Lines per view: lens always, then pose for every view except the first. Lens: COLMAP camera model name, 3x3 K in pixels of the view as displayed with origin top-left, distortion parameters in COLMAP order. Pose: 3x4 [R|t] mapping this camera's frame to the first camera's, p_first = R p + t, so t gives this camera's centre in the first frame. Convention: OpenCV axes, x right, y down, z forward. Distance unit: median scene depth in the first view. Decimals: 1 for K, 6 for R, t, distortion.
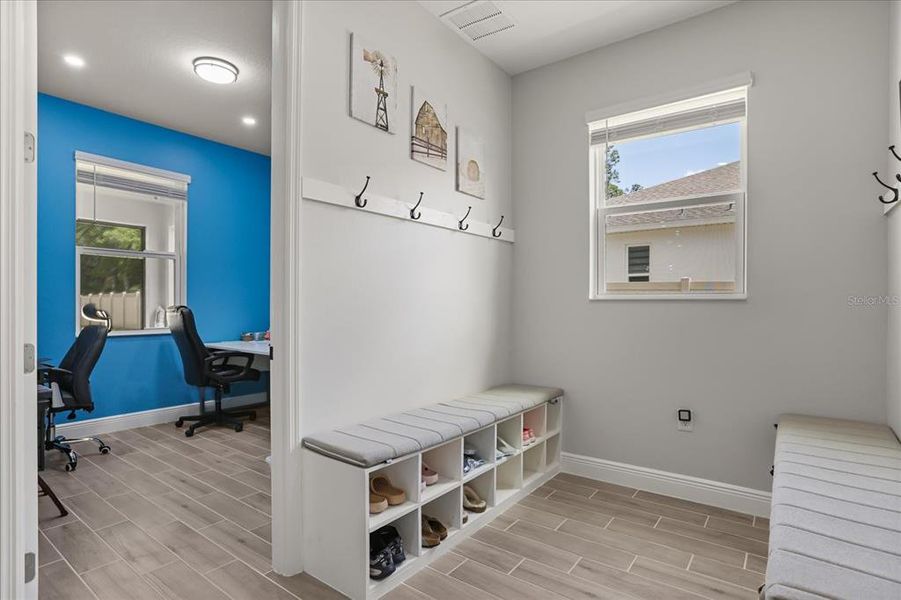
lens RADIAL K [[457.3, 0, 450.5], [0, 457.3, 300.0], [0, 0, 1]] dist [-0.002326, -0.000458]
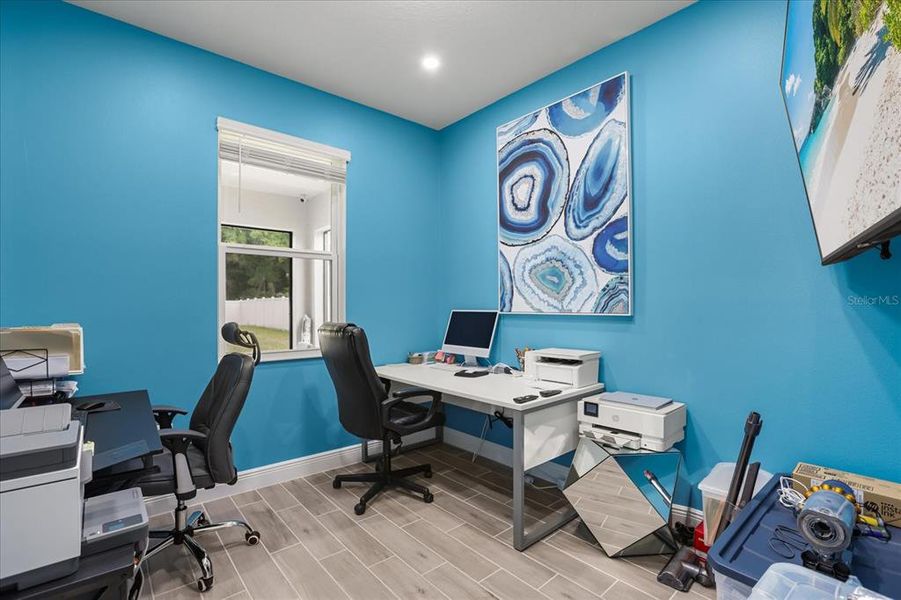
lens RADIAL K [[408.3, 0, 454.8], [0, 408.3, 300.5], [0, 0, 1]] dist [-0.020356, 0.000118]
pose [[0.982157, -0.001908, -0.188053, -0.300837], [0.001866, 0.999998, -0.000399, -0.020060], [0.188053, 0.000041, 0.982159, 0.404048]]
